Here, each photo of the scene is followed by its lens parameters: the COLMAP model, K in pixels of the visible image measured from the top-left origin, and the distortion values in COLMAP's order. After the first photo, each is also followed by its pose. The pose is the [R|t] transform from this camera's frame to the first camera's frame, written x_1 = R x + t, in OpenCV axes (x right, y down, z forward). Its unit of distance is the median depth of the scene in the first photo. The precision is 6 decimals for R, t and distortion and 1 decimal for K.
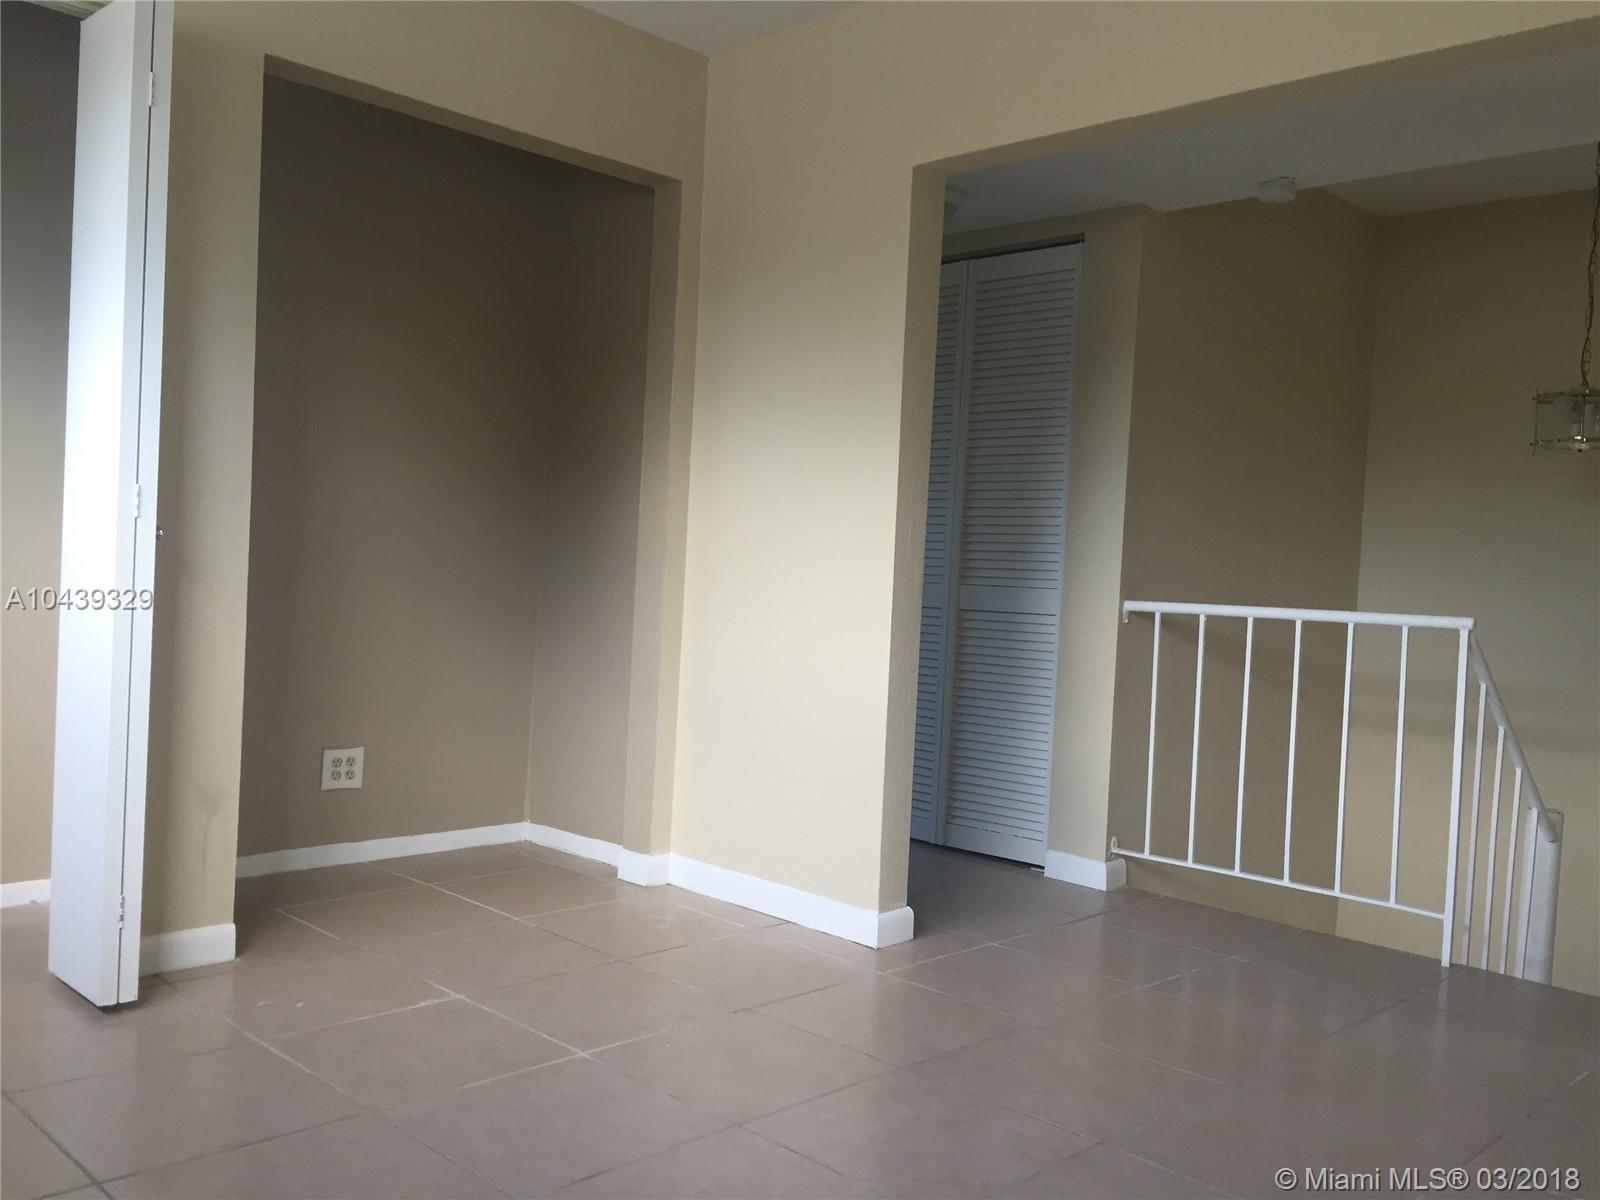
lens RADIAL K [[1380.7, 0, 800.0], [0, 1380.7, 600.0], [0, 0, 1]] dist [0.014844, 0.002519]
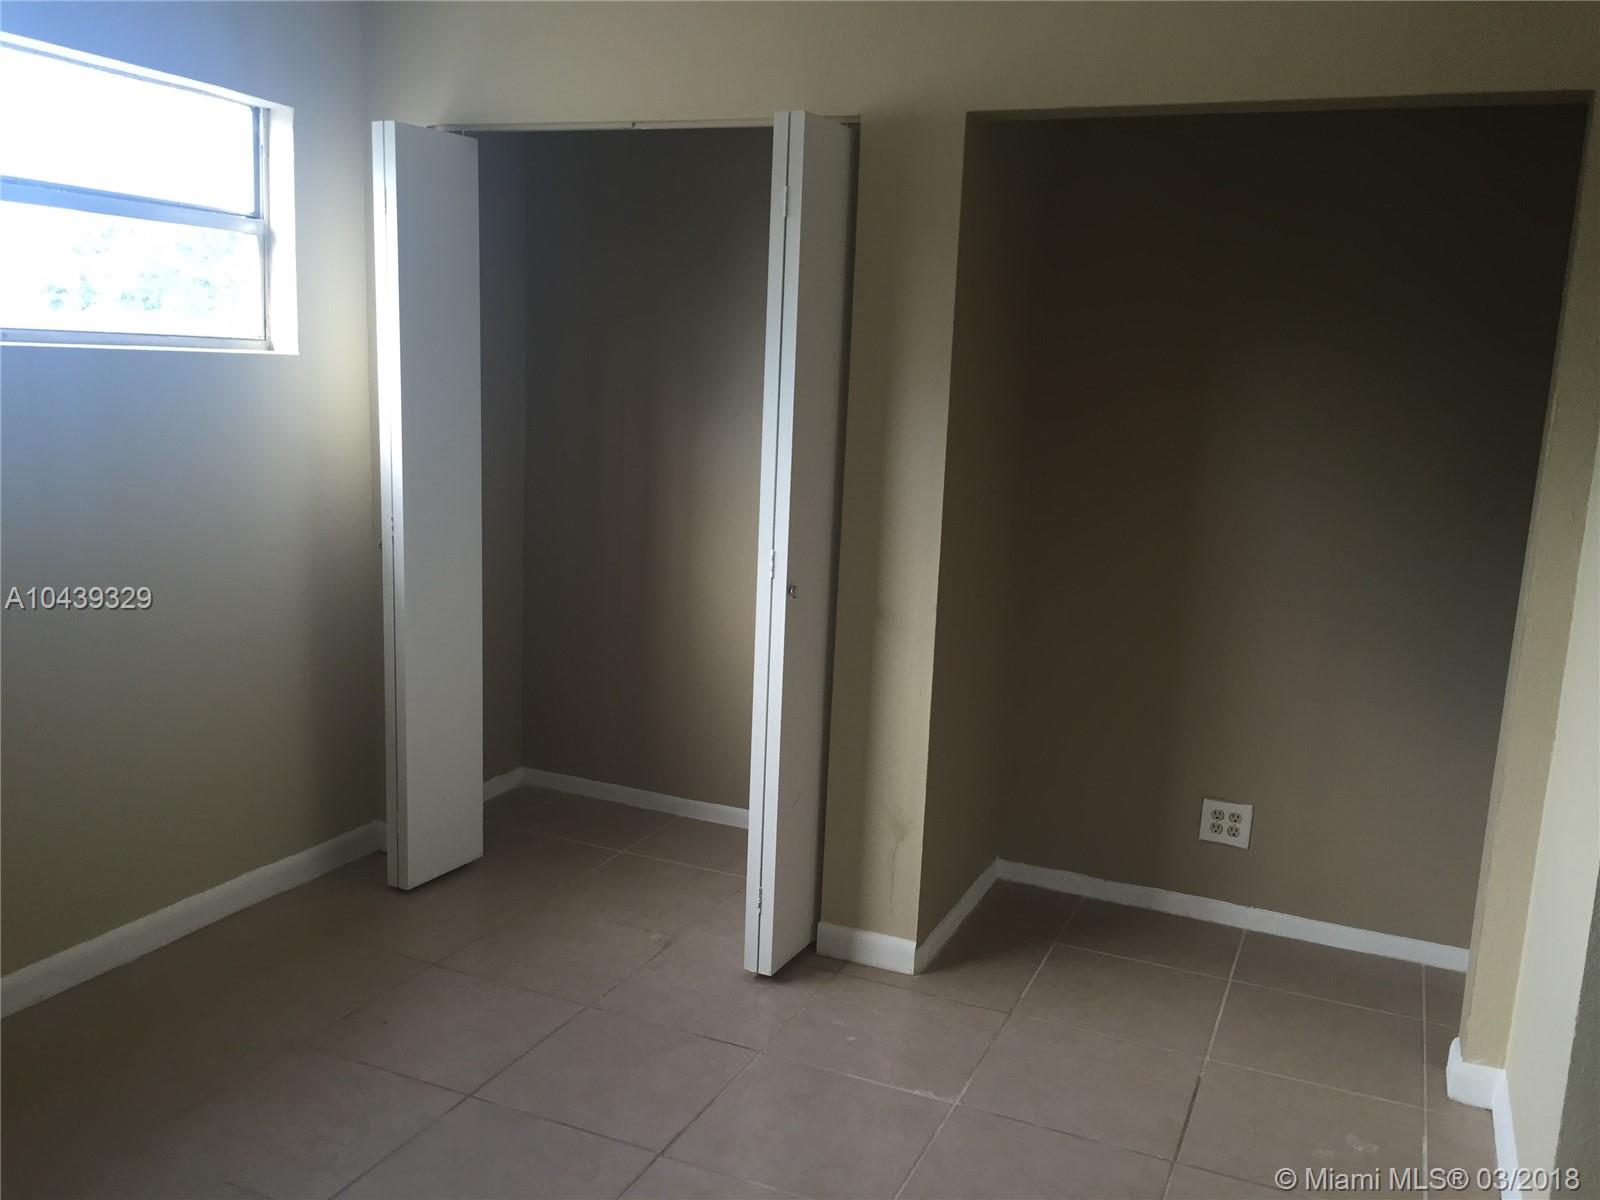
lens RADIAL K [[1380.7, 0, 800.0], [0, 1380.7, 600.0], [0, 0, 1]] dist [0.014844, 0.002519]
pose [[0.342745, 0.132605, -0.930023, 0.410459], [-0.050914, 0.991155, 0.122557, -0.124053], [0.938048, 0.005345, 0.346464, 0.416797]]
